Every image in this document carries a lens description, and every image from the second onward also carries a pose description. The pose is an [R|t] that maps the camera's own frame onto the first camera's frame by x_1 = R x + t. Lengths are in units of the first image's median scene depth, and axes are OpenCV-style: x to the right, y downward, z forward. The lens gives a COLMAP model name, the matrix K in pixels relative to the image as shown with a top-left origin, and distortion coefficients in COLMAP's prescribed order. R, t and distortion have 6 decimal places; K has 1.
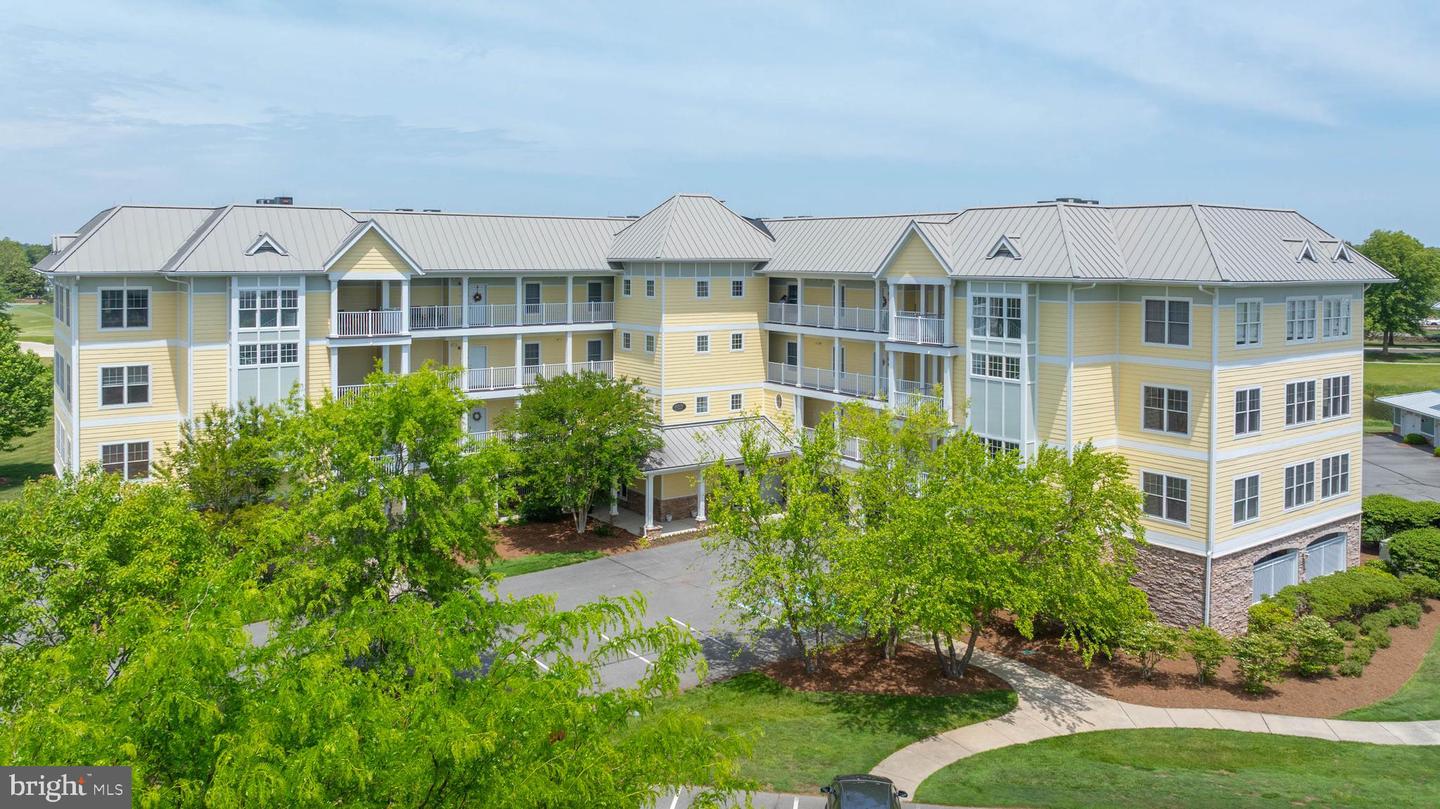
lens RADIAL K [[1070.5, 0, 720.0], [0, 1070.5, 404.5], [0, 0, 1]] dist [-0.005911, -0.002237]
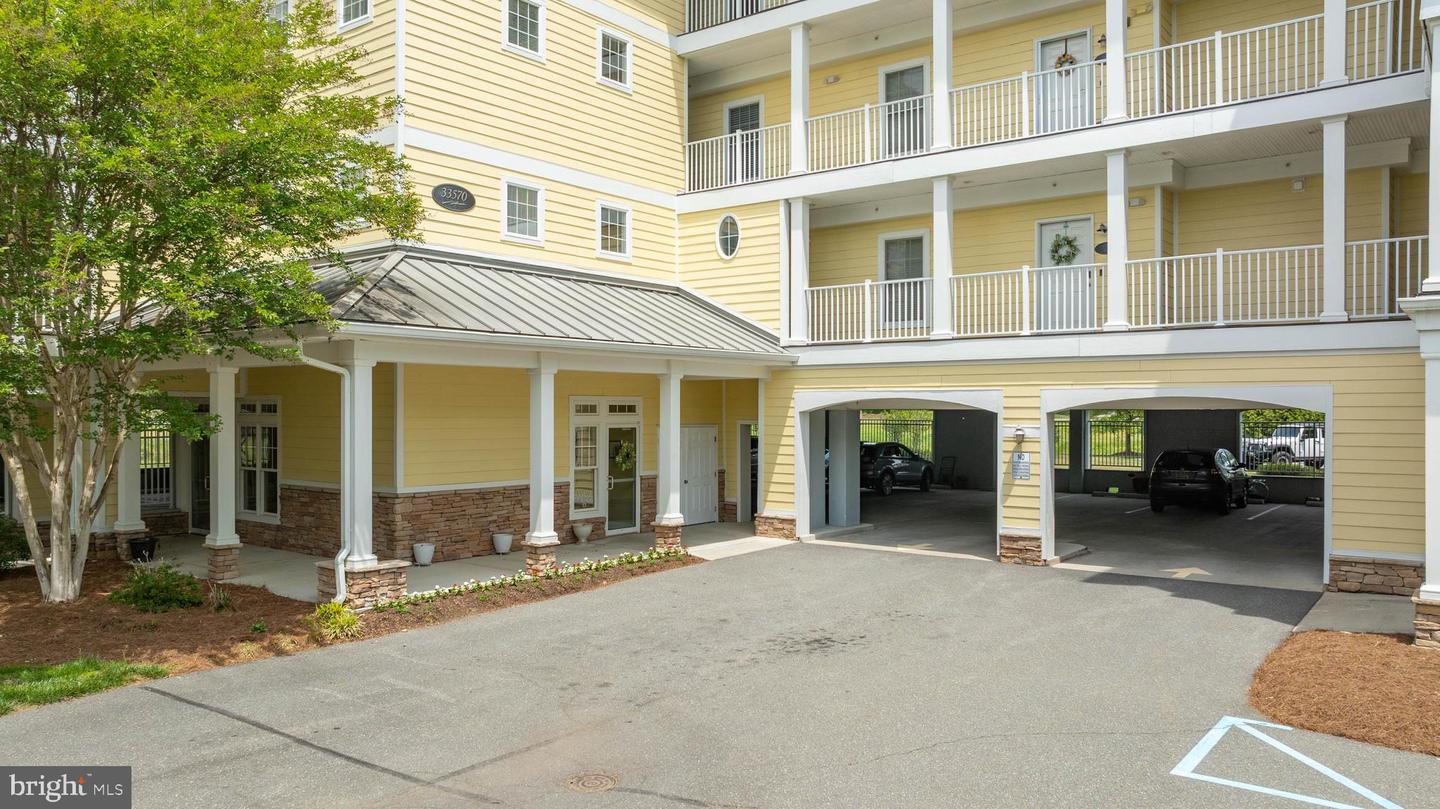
lens RADIAL K [[1070.5, 0, 720.0], [0, 1070.5, 404.5], [0, 0, 1]] dist [-0.005911, -0.002237]
pose [[0.962073, -0.003501, 0.272771, -0.049878], [0.042127, 0.989830, -0.135878, 0.110469], [-0.269521, 0.142215, 0.952435, 0.693229]]
